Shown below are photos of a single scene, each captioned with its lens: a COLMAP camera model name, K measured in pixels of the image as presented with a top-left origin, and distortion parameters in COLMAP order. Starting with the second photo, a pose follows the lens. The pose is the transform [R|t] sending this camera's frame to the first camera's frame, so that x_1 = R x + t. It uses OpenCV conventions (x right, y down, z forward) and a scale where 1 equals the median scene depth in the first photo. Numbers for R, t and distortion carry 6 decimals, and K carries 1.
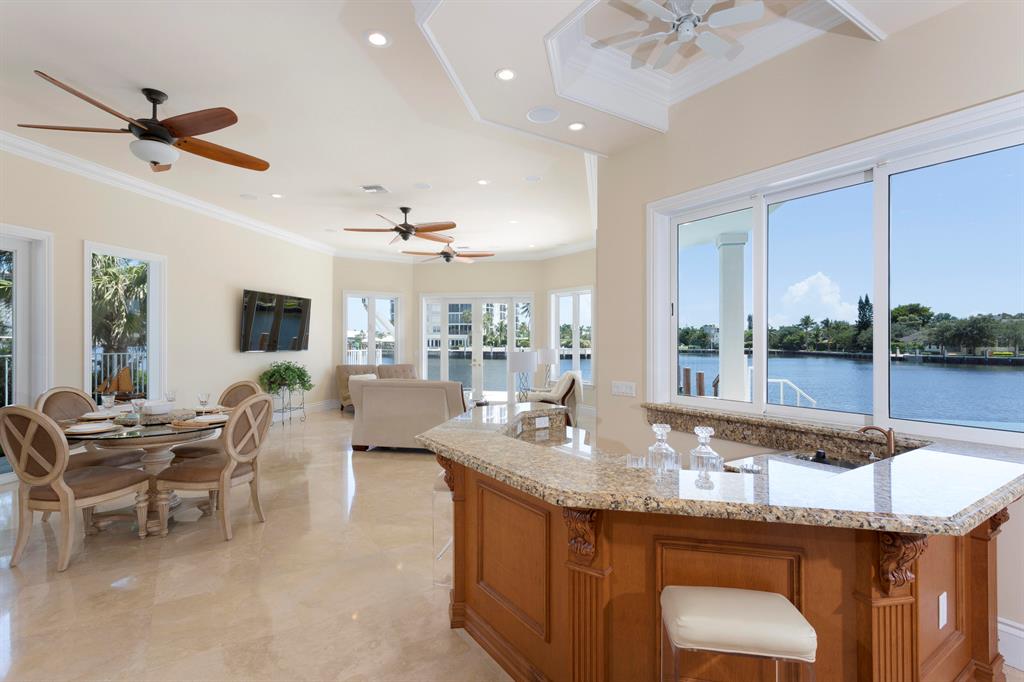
lens RADIAL K [[494.7, 0, 517.2], [0, 494.7, 339.2], [0, 0, 1]] dist [-0.002322, -0.000129]
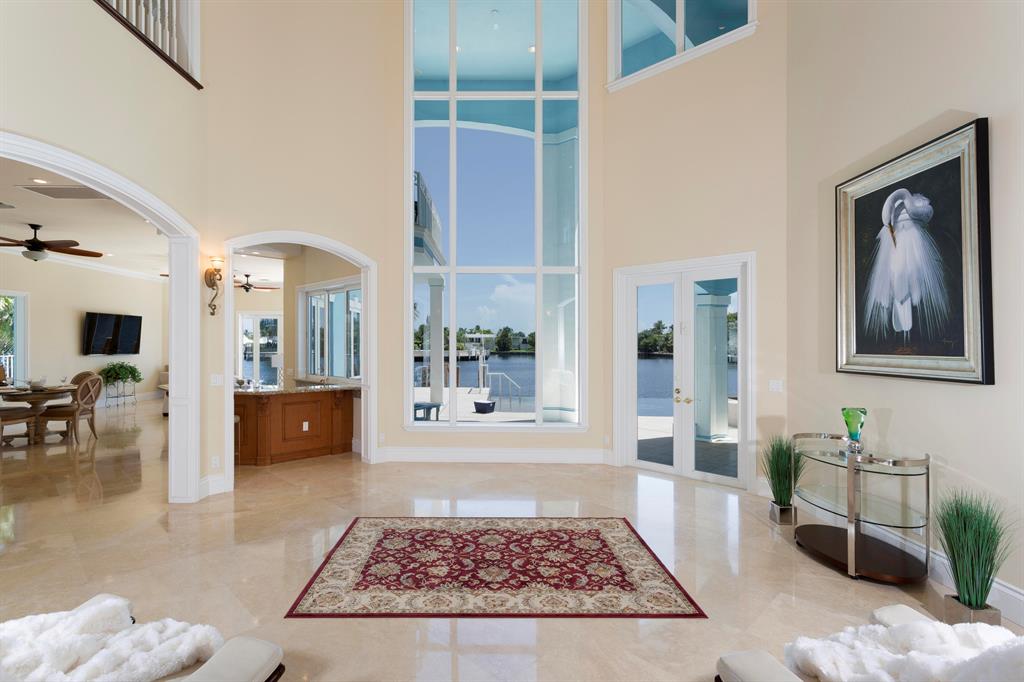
lens RADIAL K [[501.3, 0, 498.0], [0, 501.3, 342.7], [0, 0, 1]] dist [-0.000911, -0.000248]
pose [[0.983337, -0.000170, 0.181793, 0.333665], [-0.000257, 0.999997, 0.002323, -0.013687], [-0.181793, -0.002331, 0.983334, -0.603919]]
